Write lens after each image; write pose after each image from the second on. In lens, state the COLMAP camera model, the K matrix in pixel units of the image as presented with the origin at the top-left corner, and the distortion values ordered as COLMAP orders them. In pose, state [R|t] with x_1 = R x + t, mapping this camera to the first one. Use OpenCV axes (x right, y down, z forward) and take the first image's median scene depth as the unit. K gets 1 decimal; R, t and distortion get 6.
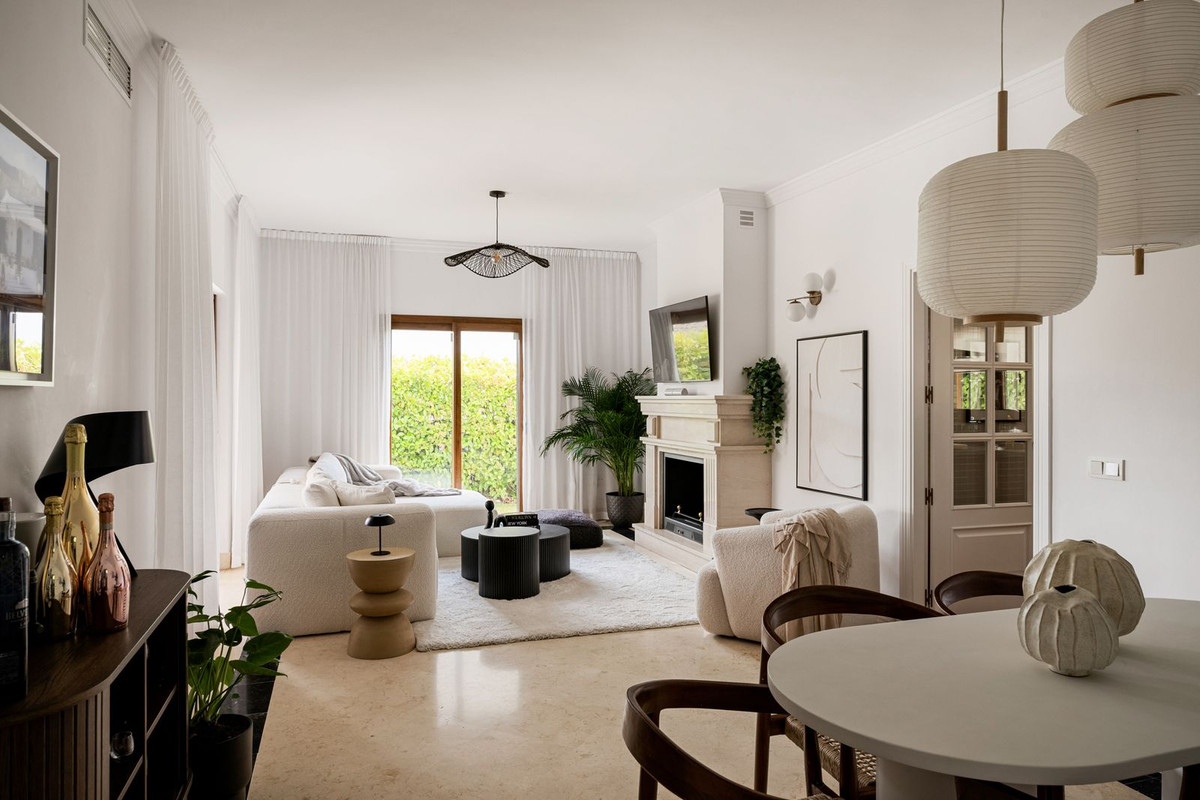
lens RADIAL K [[781.1, 0, 599.8], [0, 781.1, 401.1], [0, 0, 1]] dist [-0.006346, -0.000289]
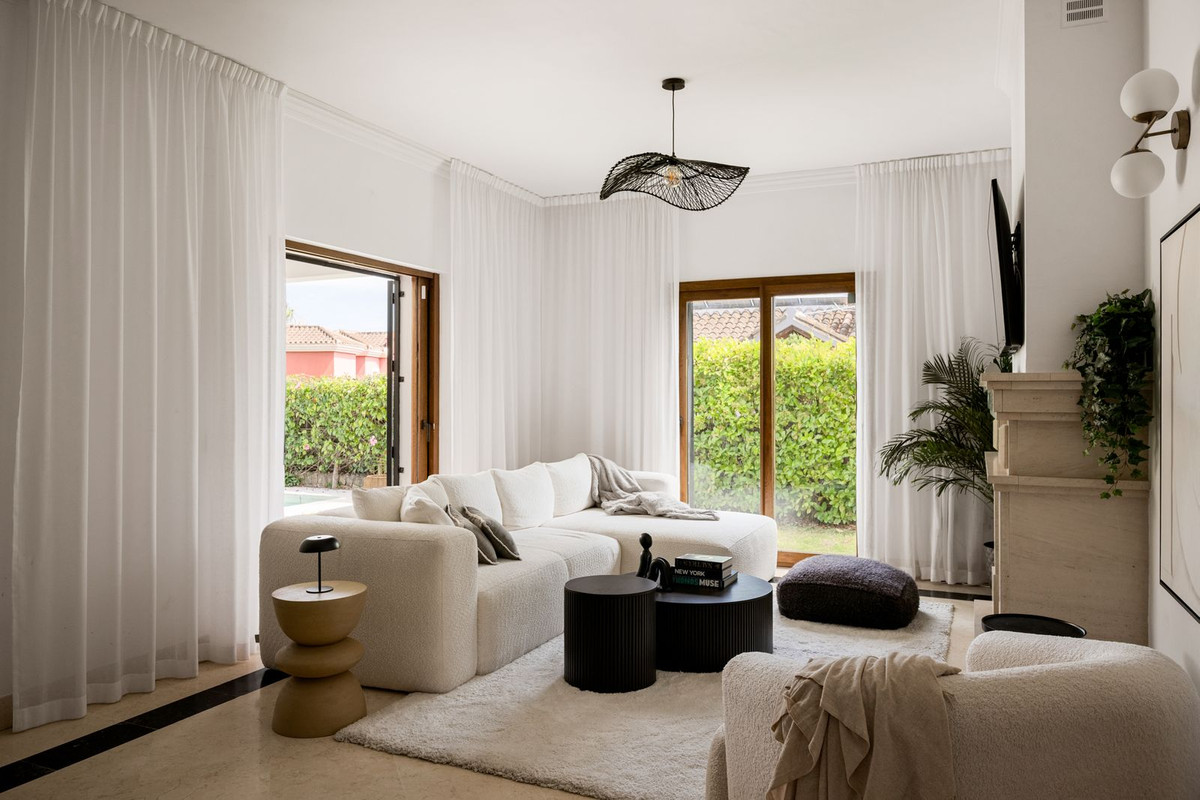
lens RADIAL K [[835.0, 0, 600.4], [0, 835.0, 391.7], [0, 0, 1]] dist [0.008146, 0.003678]
pose [[0.734235, -0.003918, -0.678884, 0.270339], [-0.003716, 0.999945, -0.009789, 0.008956], [0.678885, 0.009710, 0.734180, 0.359841]]
